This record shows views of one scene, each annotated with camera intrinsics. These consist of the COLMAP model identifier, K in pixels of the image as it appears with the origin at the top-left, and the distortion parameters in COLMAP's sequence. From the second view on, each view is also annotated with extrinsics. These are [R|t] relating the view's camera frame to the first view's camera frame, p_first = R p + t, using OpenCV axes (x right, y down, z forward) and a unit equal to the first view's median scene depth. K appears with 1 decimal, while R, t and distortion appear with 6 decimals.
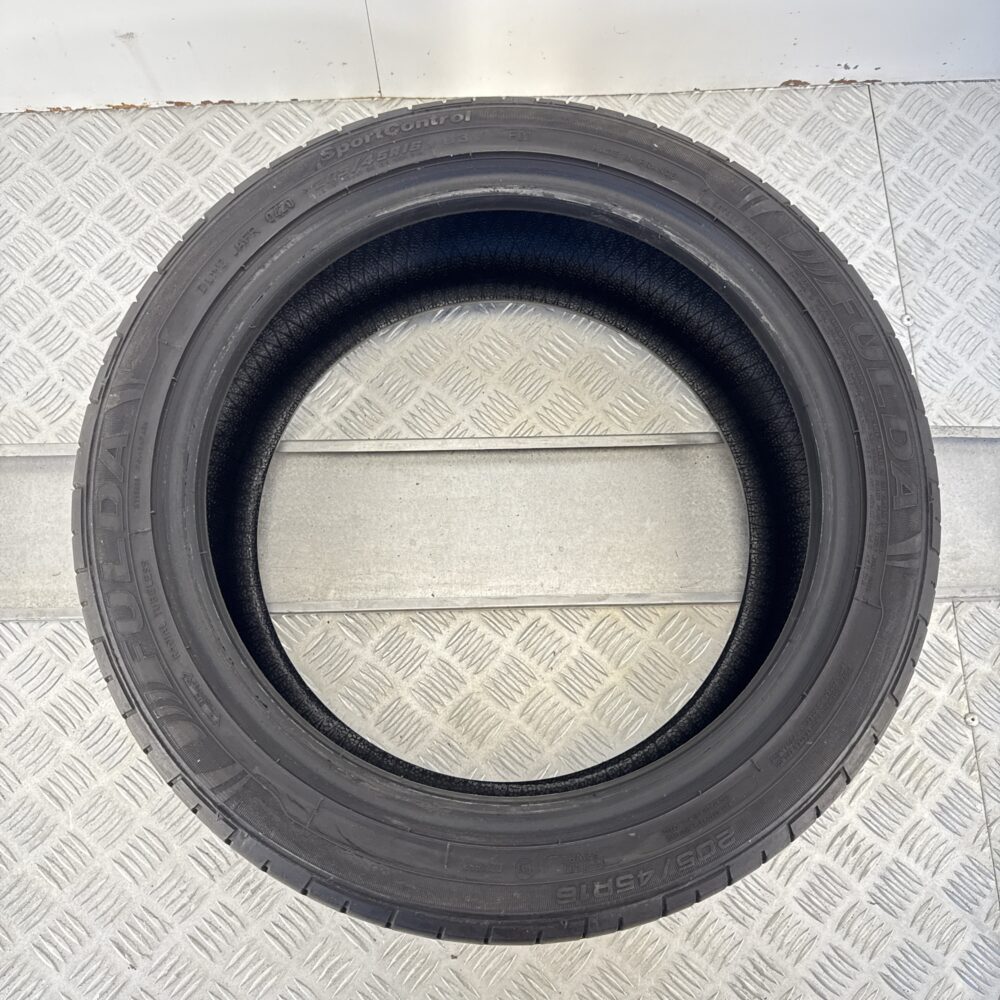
lens RADIAL K [[962.4, 0, 500.0], [0, 962.4, 500.0], [0, 0, 1]] dist [0.112221, -0.169377]
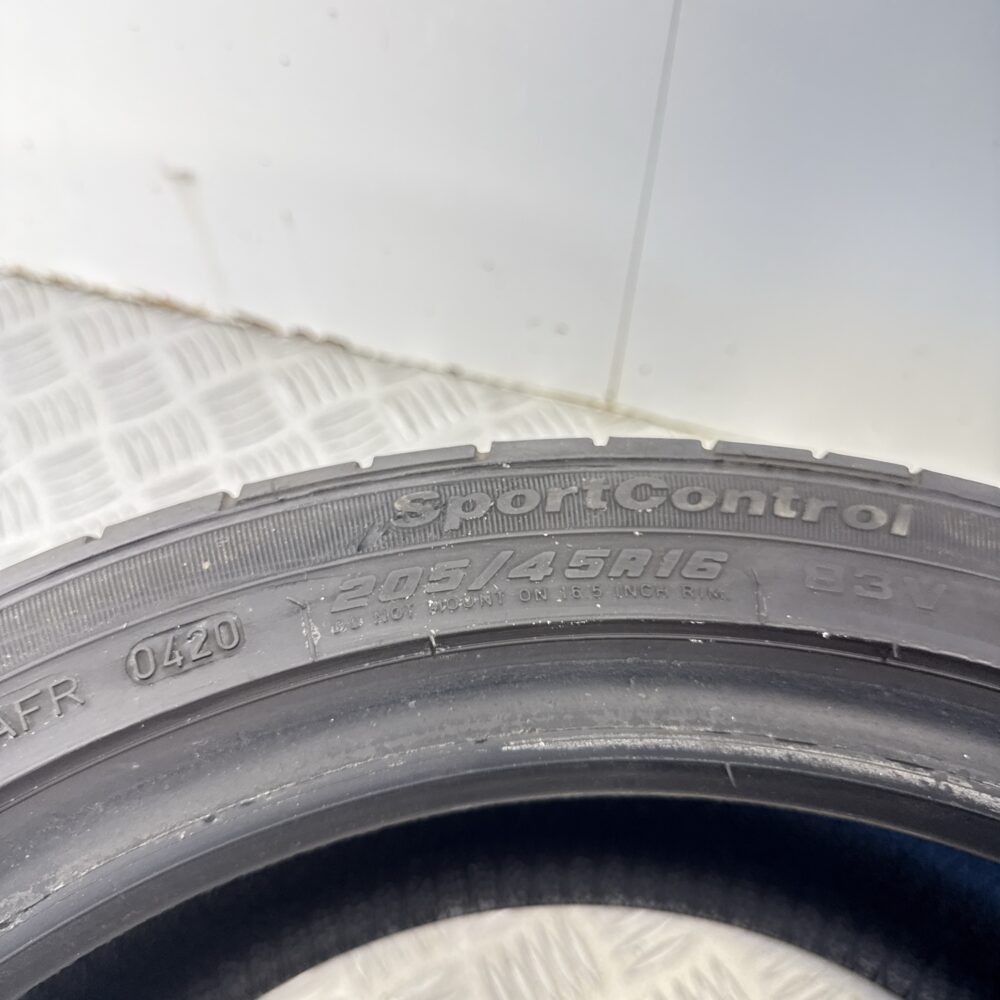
lens RADIAL K [[962.4, 0, 500.0], [0, 962.4, 500.0], [0, 0, 1]] dist [0.112221, -0.169377]
pose [[0.945577, 0.272515, -0.177821, -0.097119], [-0.313531, 0.909261, -0.273758, -0.278253], [0.087082, 0.314612, 0.945218, 0.703205]]
